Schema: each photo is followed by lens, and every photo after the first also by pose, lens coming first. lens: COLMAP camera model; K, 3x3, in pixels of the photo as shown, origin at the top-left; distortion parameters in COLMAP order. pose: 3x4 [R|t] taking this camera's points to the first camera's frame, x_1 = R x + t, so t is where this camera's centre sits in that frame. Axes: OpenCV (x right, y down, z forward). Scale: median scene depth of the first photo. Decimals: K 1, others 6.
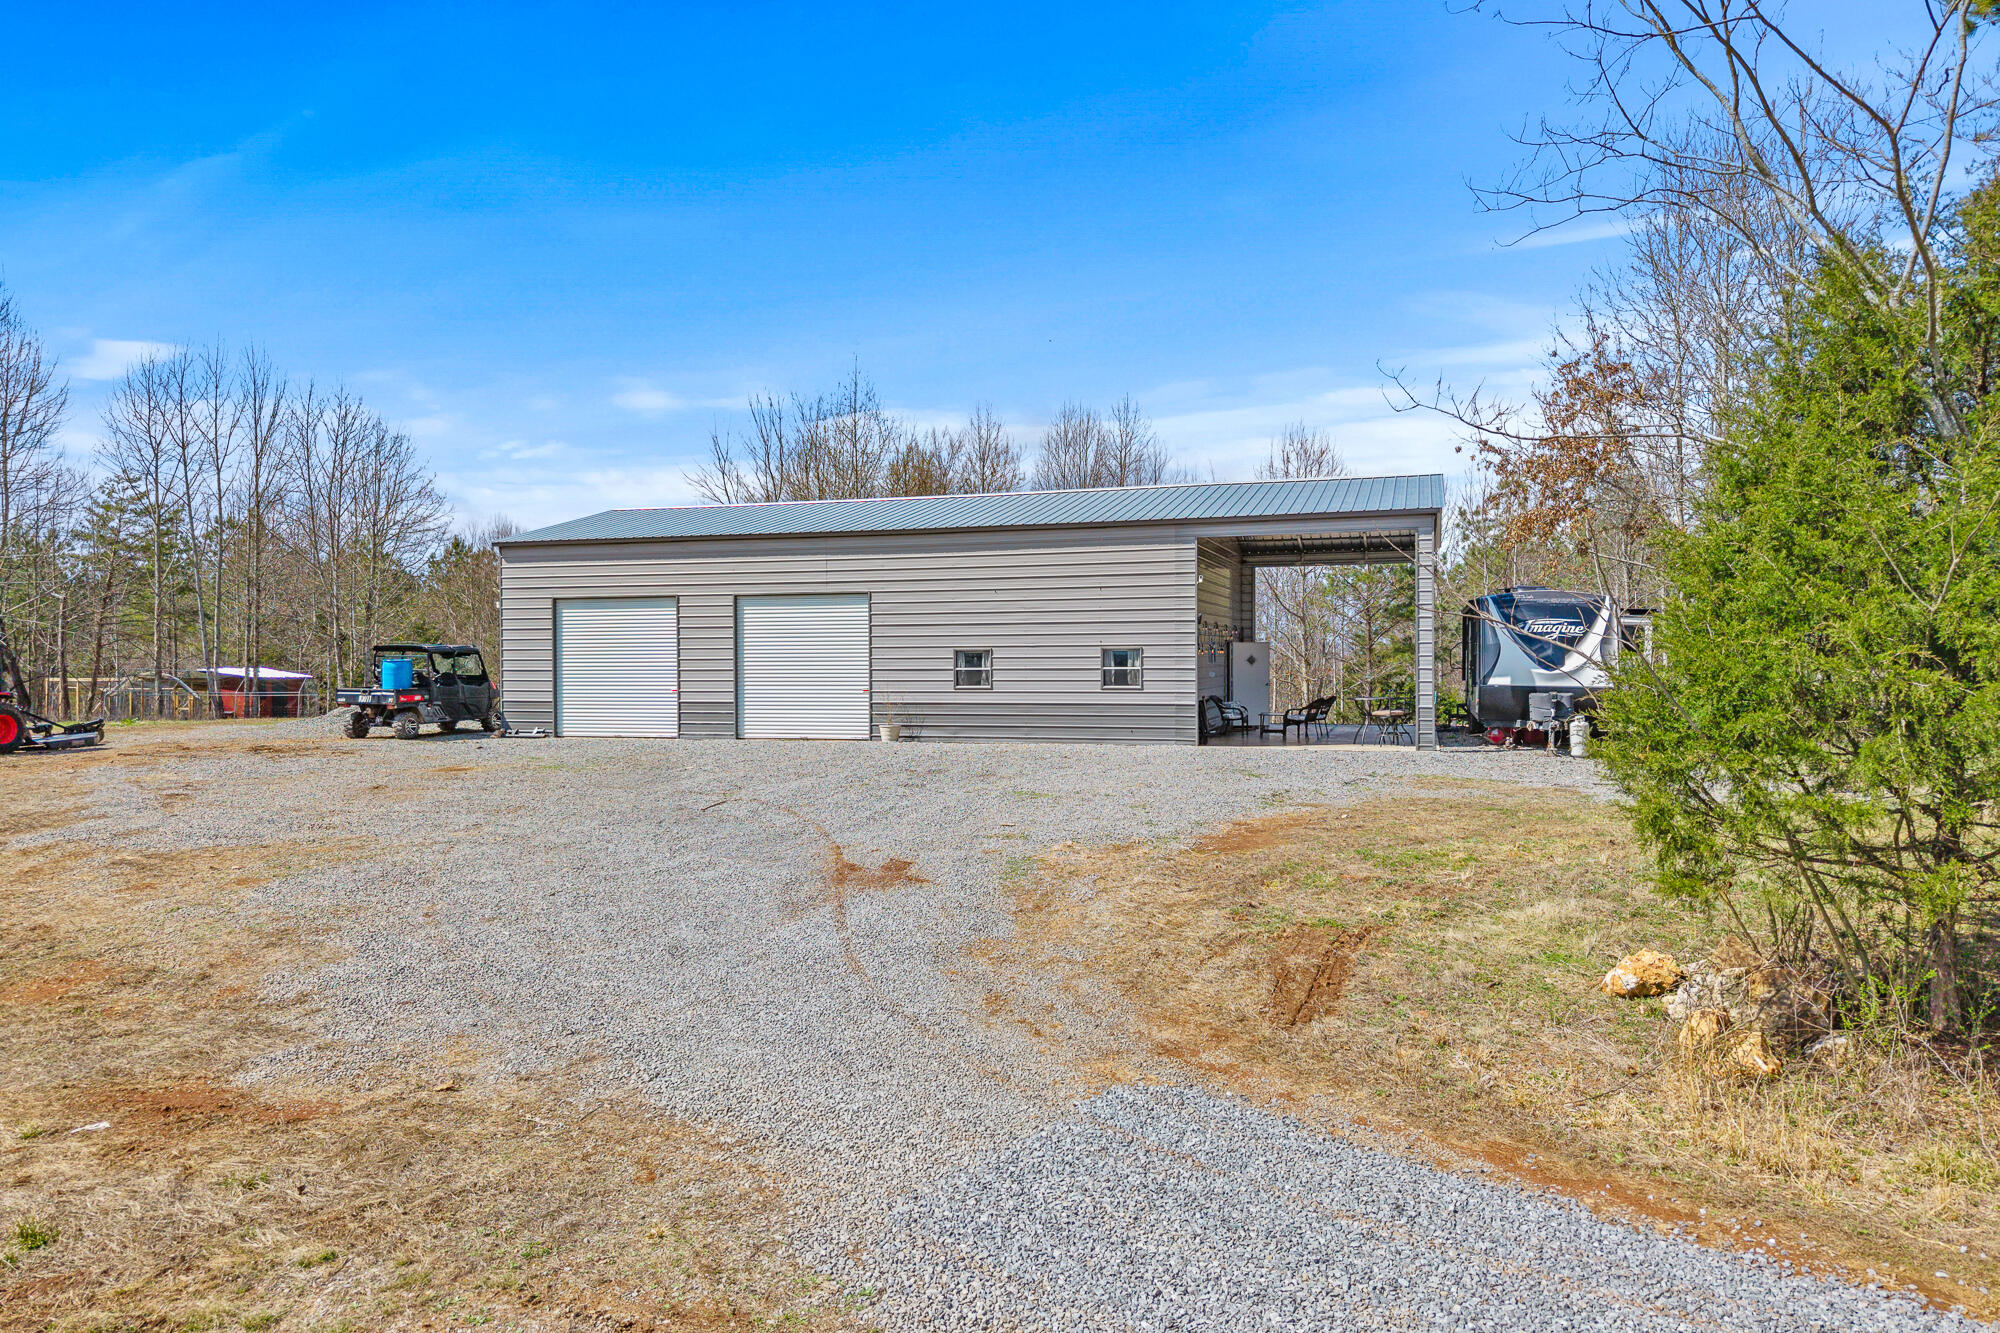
lens RADIAL K [[1335.8, 0, 1000.0], [0, 1335.8, 666.5], [0, 0, 1]] dist [0.006590, -0.000531]
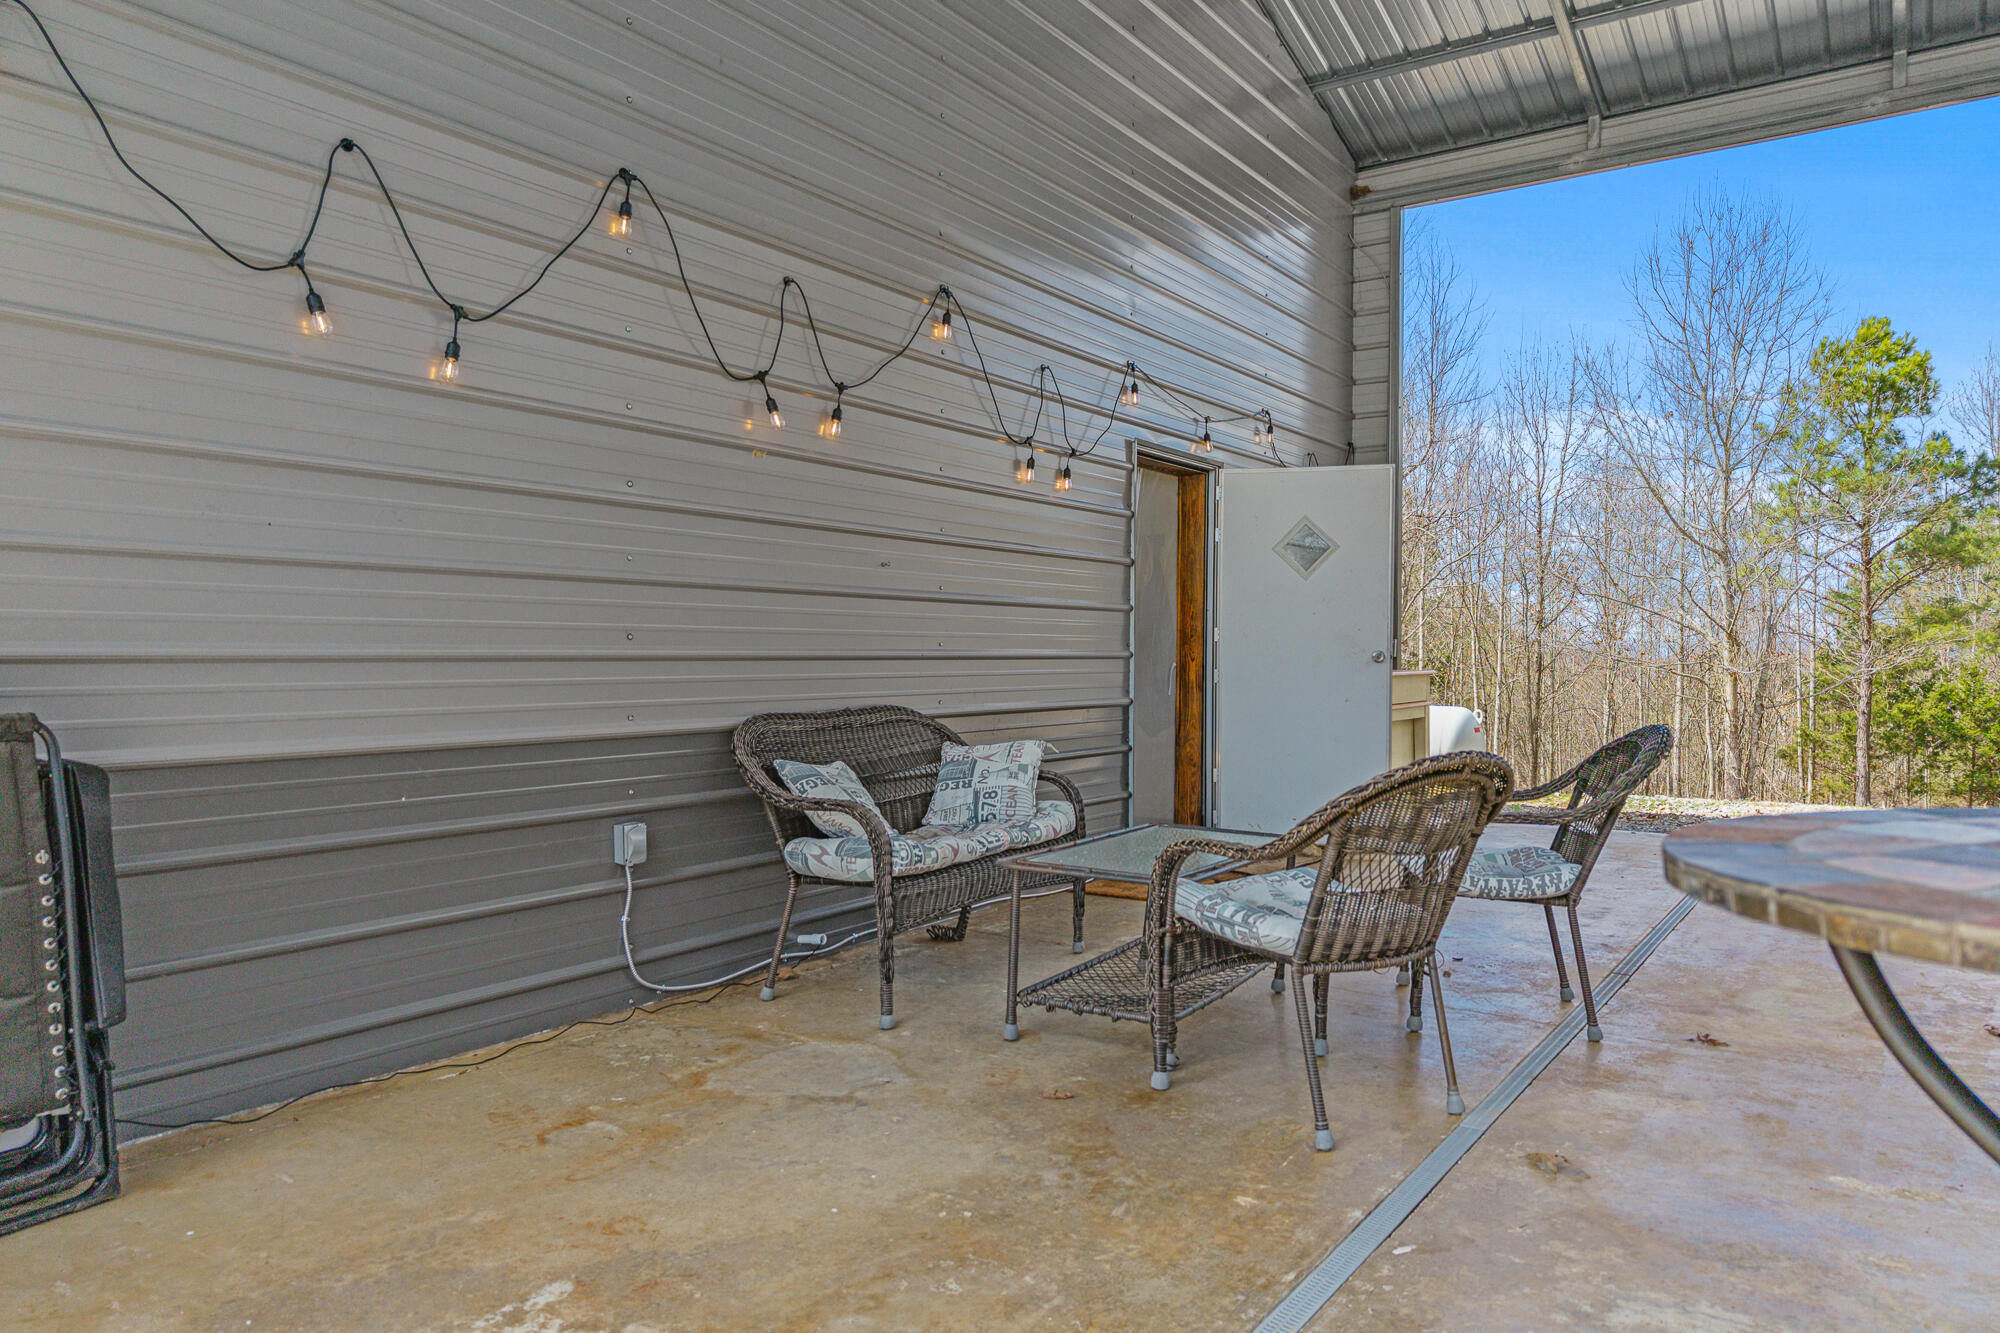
lens RADIAL K [[1335.8, 0, 1000.0], [0, 1335.8, 666.5], [0, 0, 1]] dist [0.006590, -0.000531]
pose [[0.955663, 0.008085, -0.294353, 0.193135], [-0.007271, 0.999966, 0.003859, 0.013827], [0.294374, -0.001548, 0.955689, 0.728068]]
